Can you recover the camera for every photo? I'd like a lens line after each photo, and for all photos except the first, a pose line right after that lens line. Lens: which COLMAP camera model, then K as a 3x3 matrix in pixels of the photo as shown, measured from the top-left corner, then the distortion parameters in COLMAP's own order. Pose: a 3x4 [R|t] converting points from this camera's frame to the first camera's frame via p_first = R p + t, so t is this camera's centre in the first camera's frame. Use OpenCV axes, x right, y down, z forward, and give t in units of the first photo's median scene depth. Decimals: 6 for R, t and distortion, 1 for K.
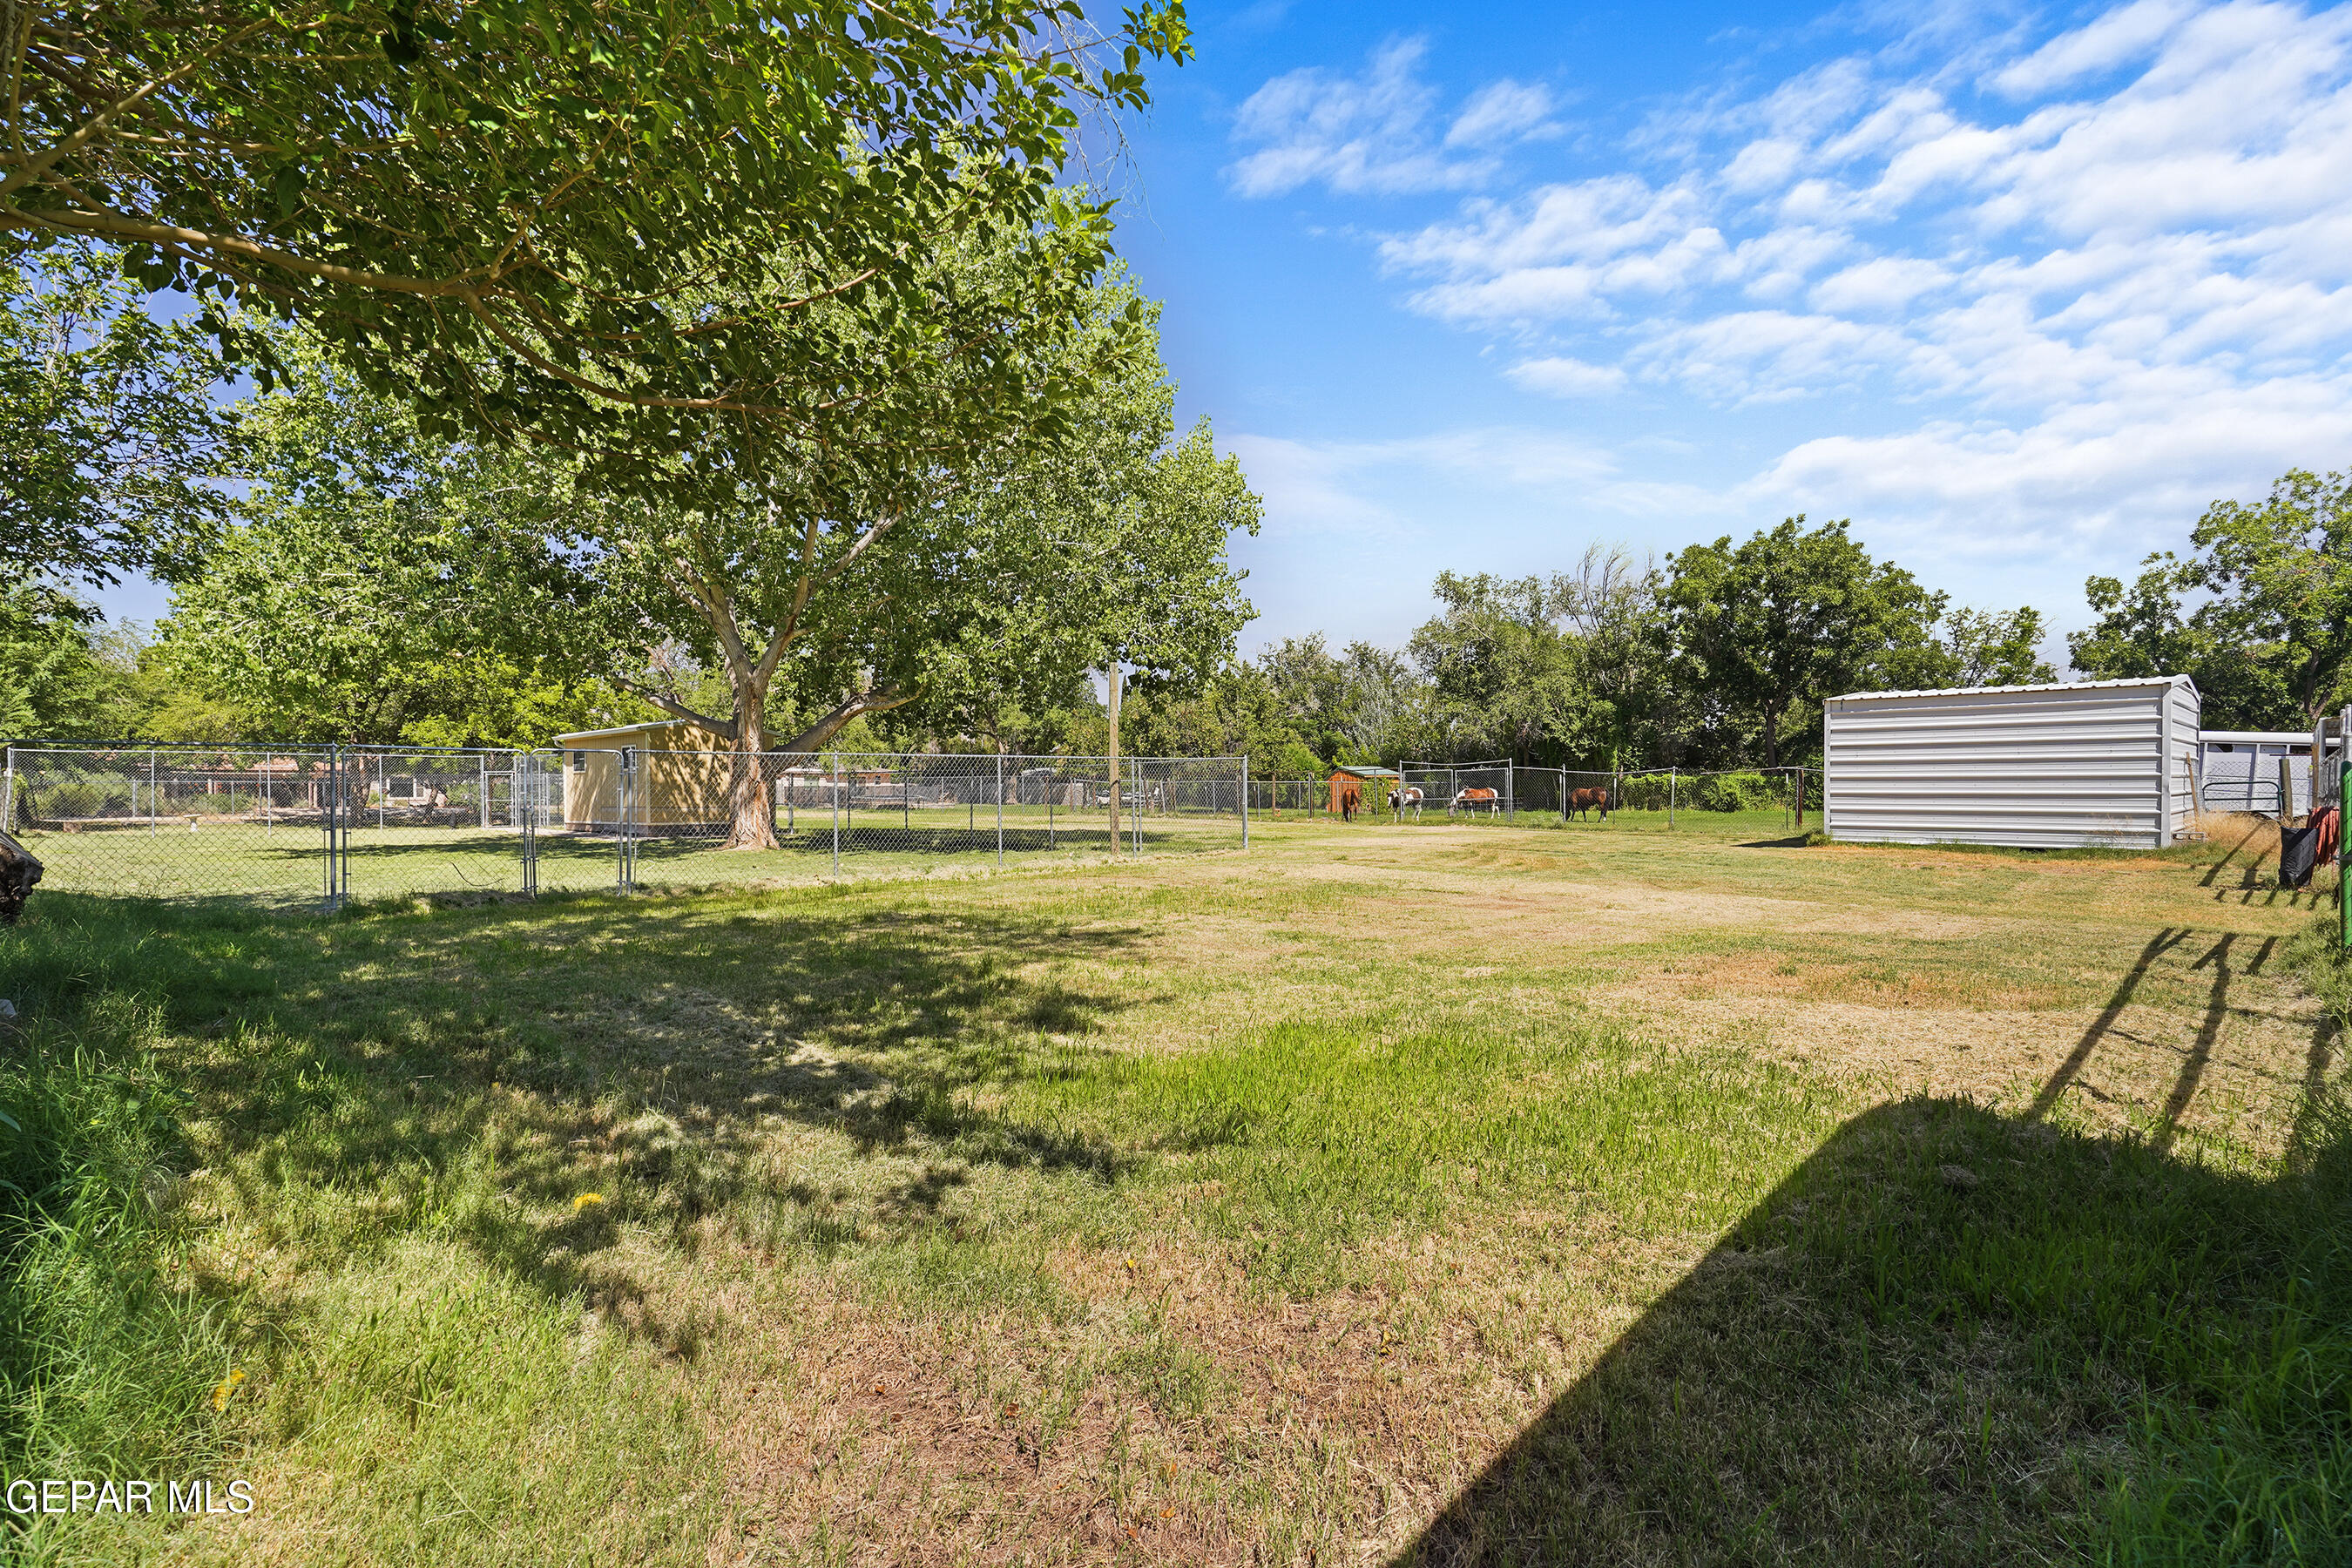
lens RADIAL K [[1132.3, 0, 1187.9], [0, 1132.3, 776.8], [0, 0, 1]] dist [-0.002508, 0.000131]
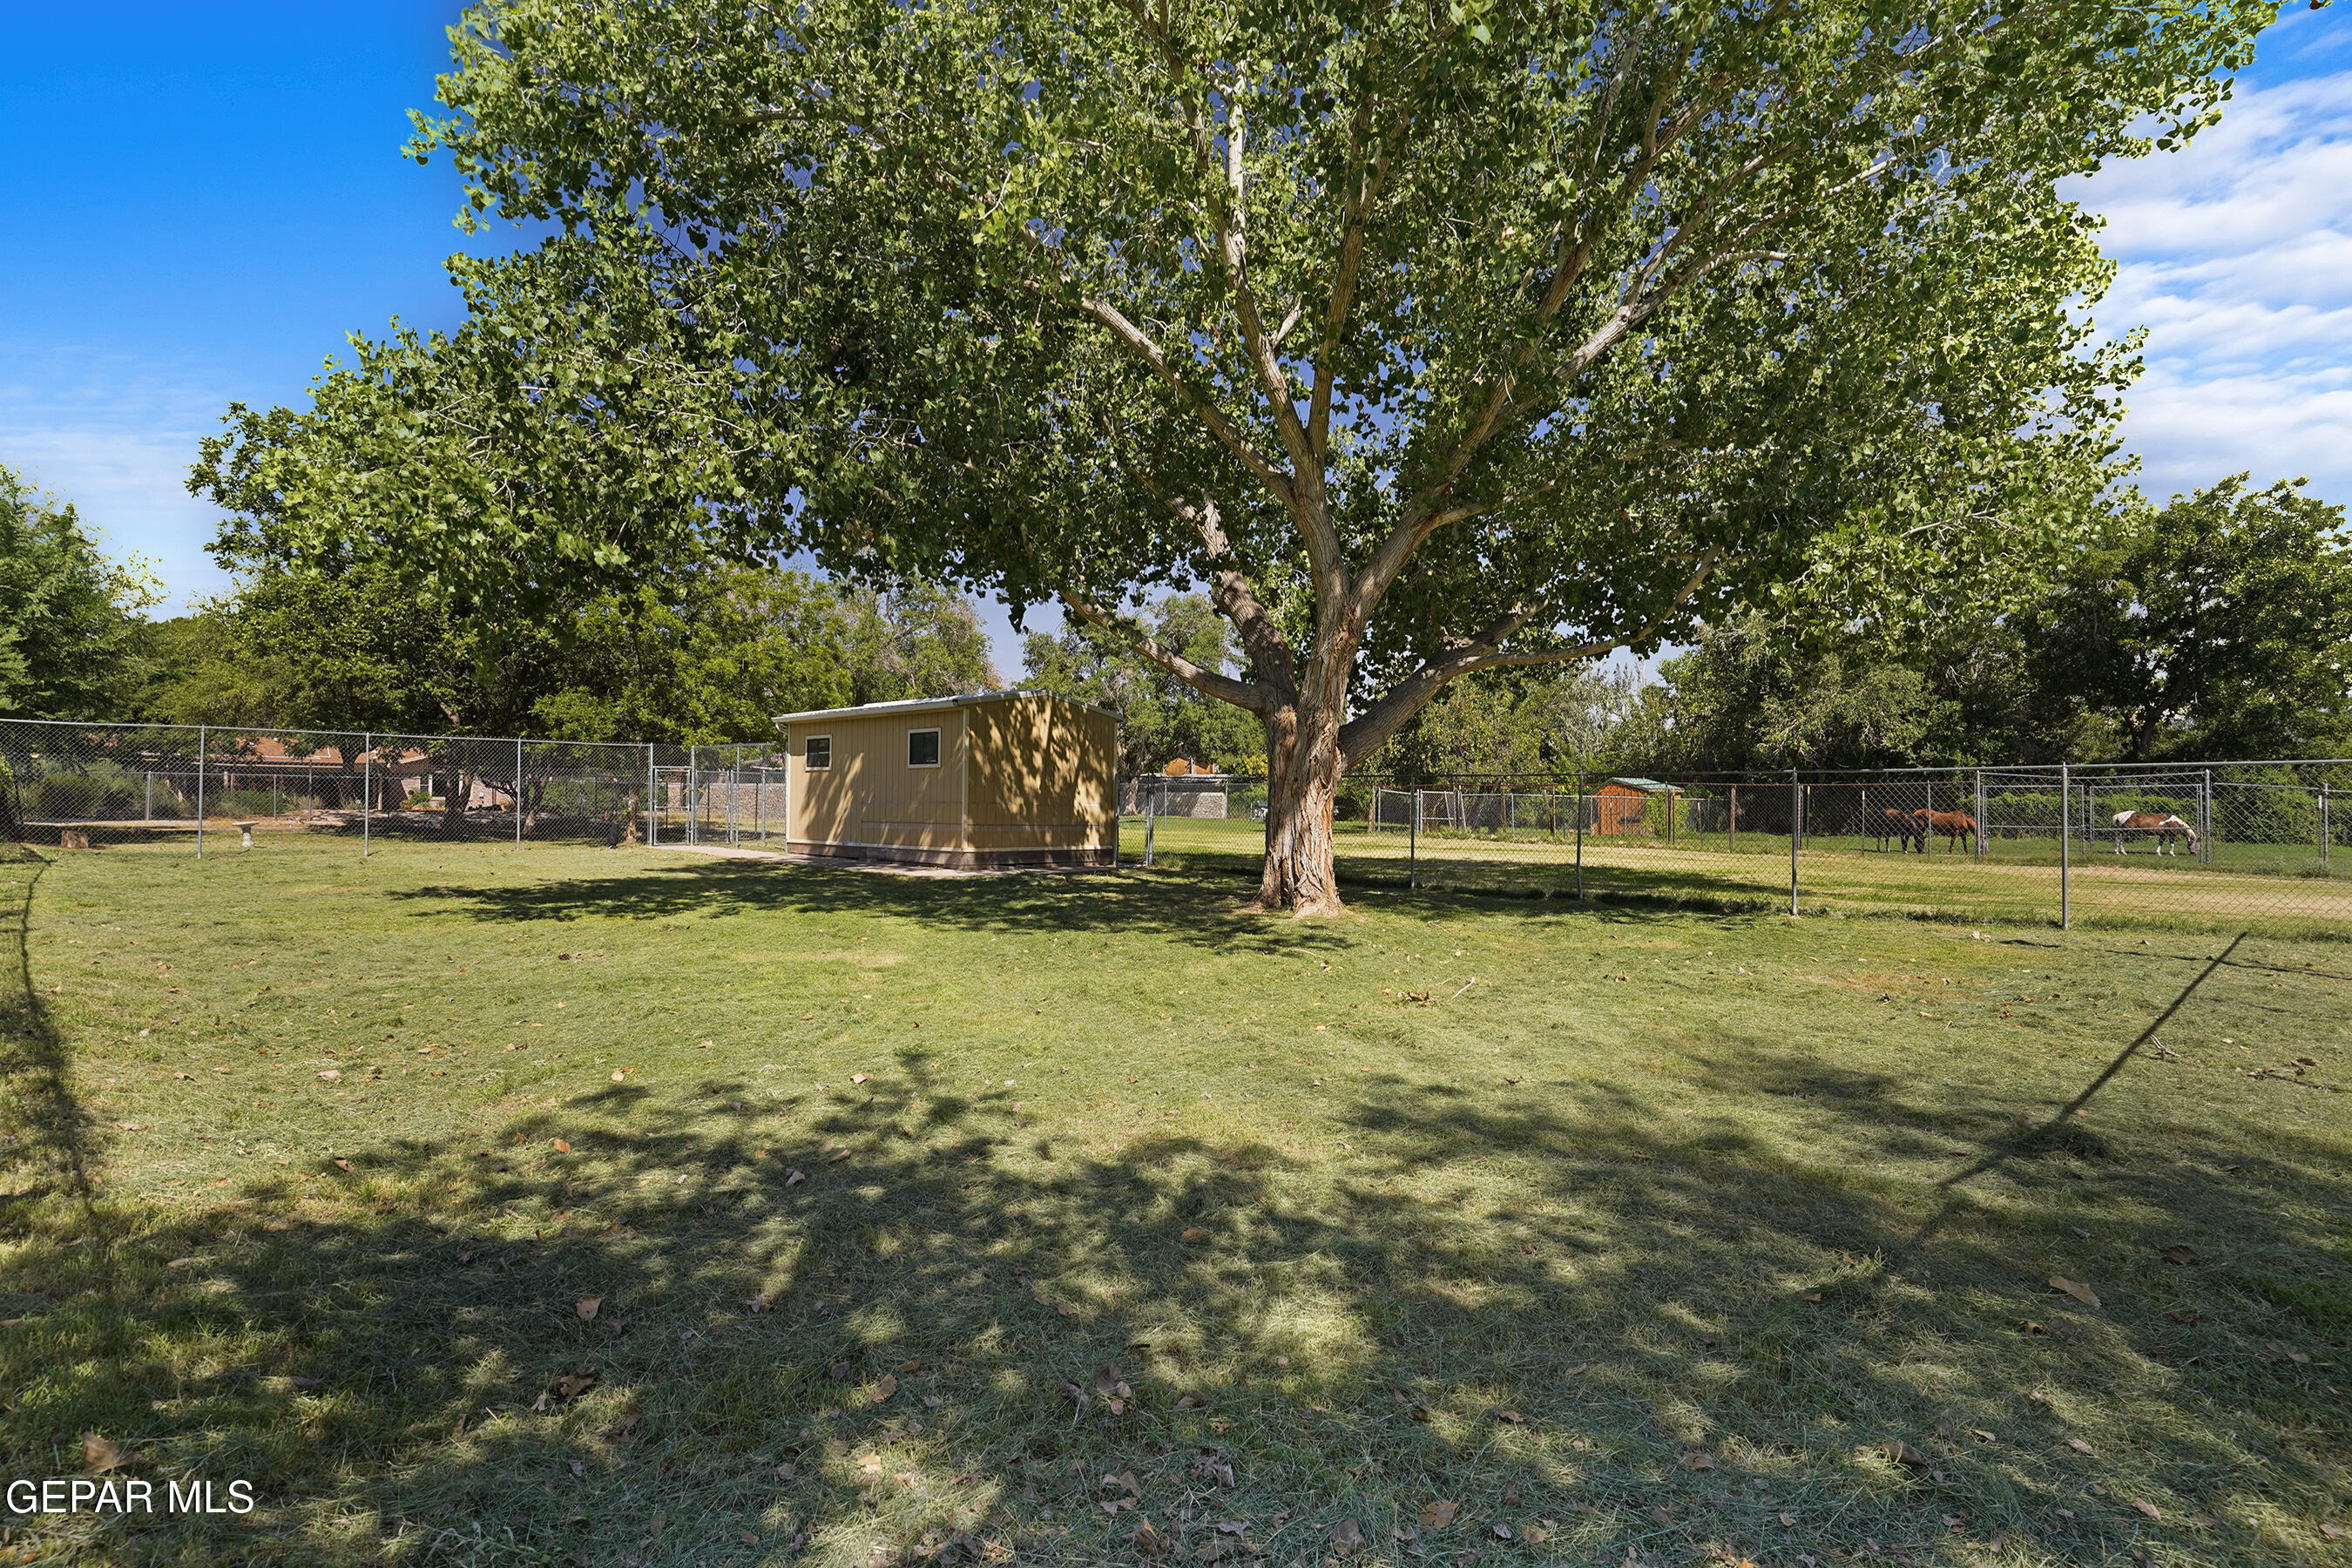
lens RADIAL K [[1132.3, 0, 1164.1], [0, 1132.3, 791.5], [0, 0, 1]] dist [-0.002508, 0.000131]
pose [[0.999873, 0.015585, 0.003375, -0.245051], [-0.015598, 0.999871, 0.003709, 0.003159], [-0.003317, -0.003762, 0.999987, 0.231955]]
